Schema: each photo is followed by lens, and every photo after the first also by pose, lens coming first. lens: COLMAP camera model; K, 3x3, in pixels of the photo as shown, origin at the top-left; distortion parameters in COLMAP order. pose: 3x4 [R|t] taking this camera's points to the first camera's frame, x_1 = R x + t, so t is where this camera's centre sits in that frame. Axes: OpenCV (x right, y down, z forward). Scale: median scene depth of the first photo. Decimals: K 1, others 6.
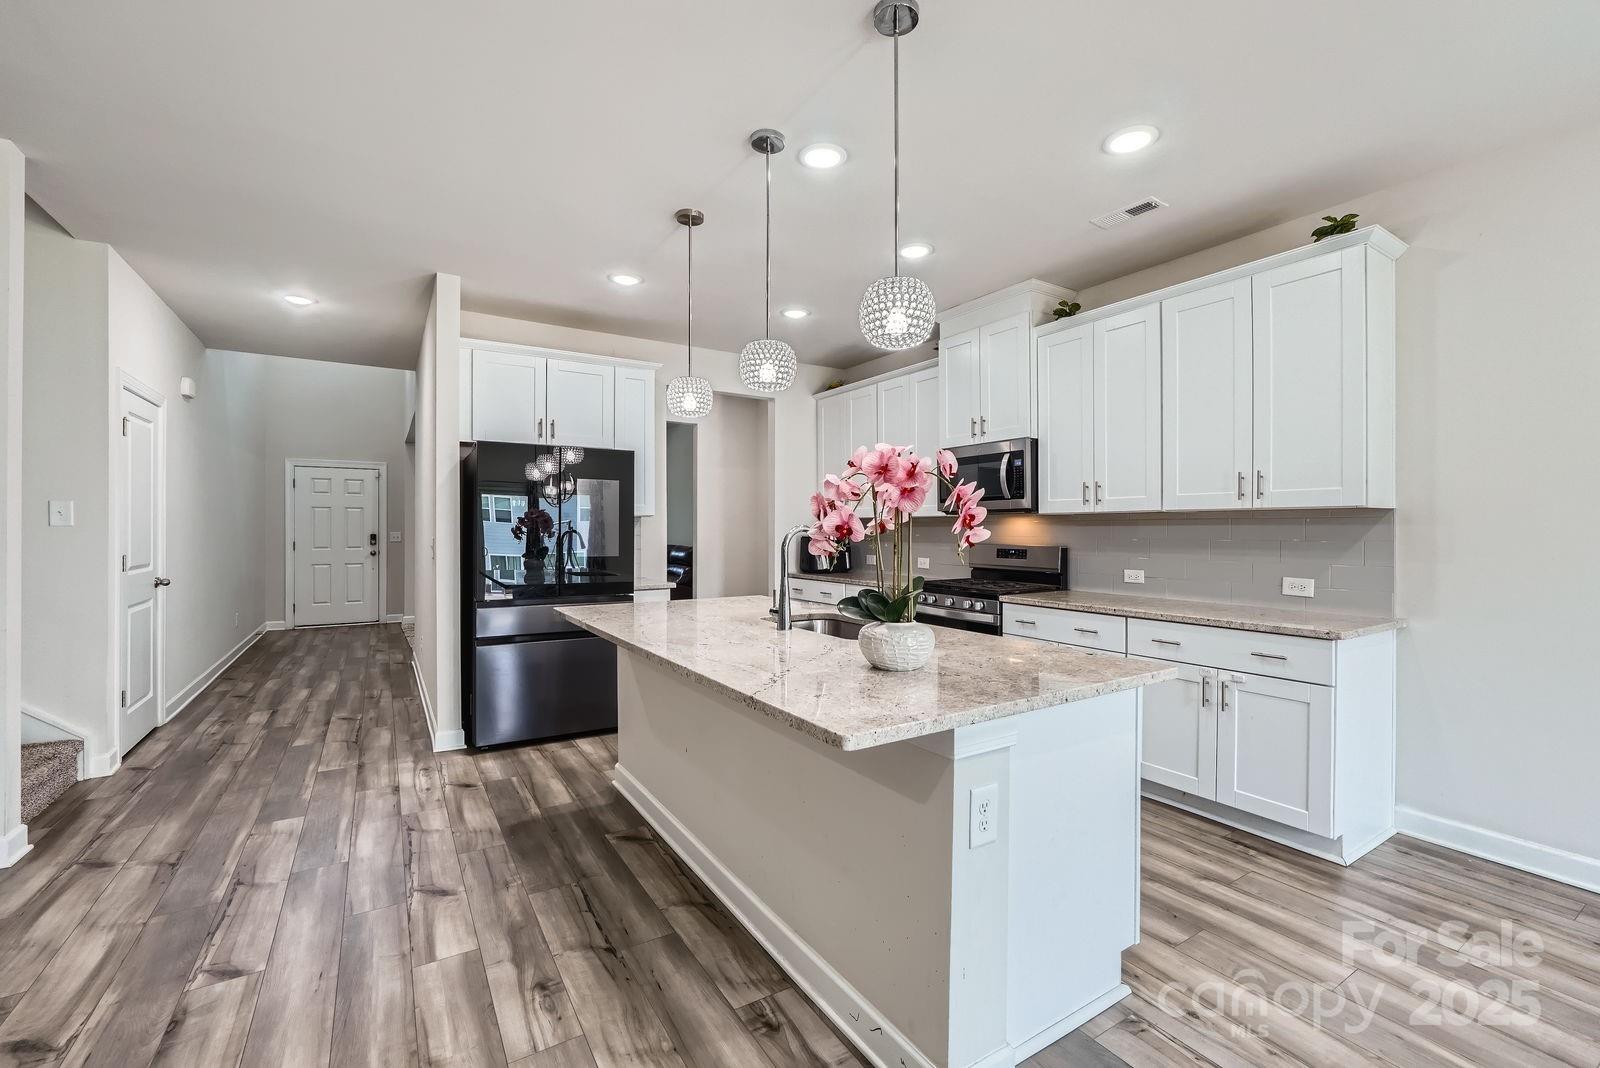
lens RADIAL K [[678.9, 0, 799.5], [0, 678.9, 526.8], [0, 0, 1]] dist [-0.016367, 0.005119]
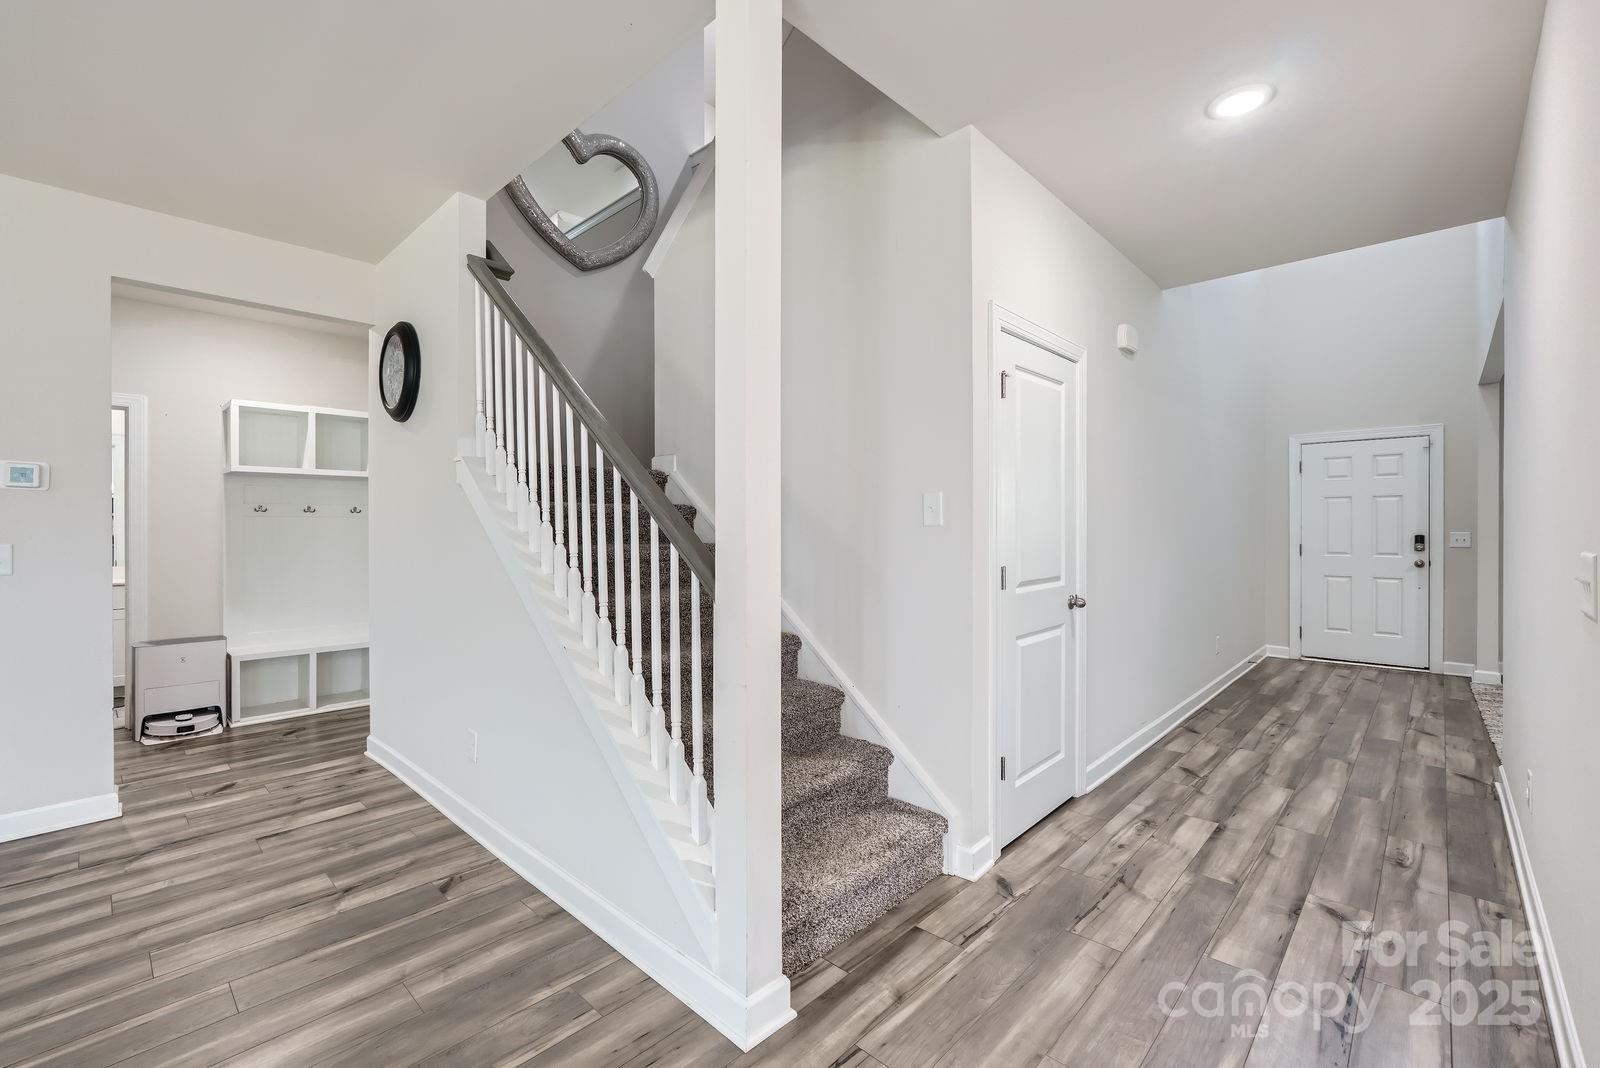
lens RADIAL K [[678.9, 0, 812.4], [0, 678.9, 536.0], [0, 0, 1]] dist [-0.016367, 0.005119]
pose [[0.260439, 0.007105, -0.965464, -0.281089], [0.008997, 0.999912, 0.009786, 0.000935], [0.965448, -0.011235, 0.260352, 0.473156]]
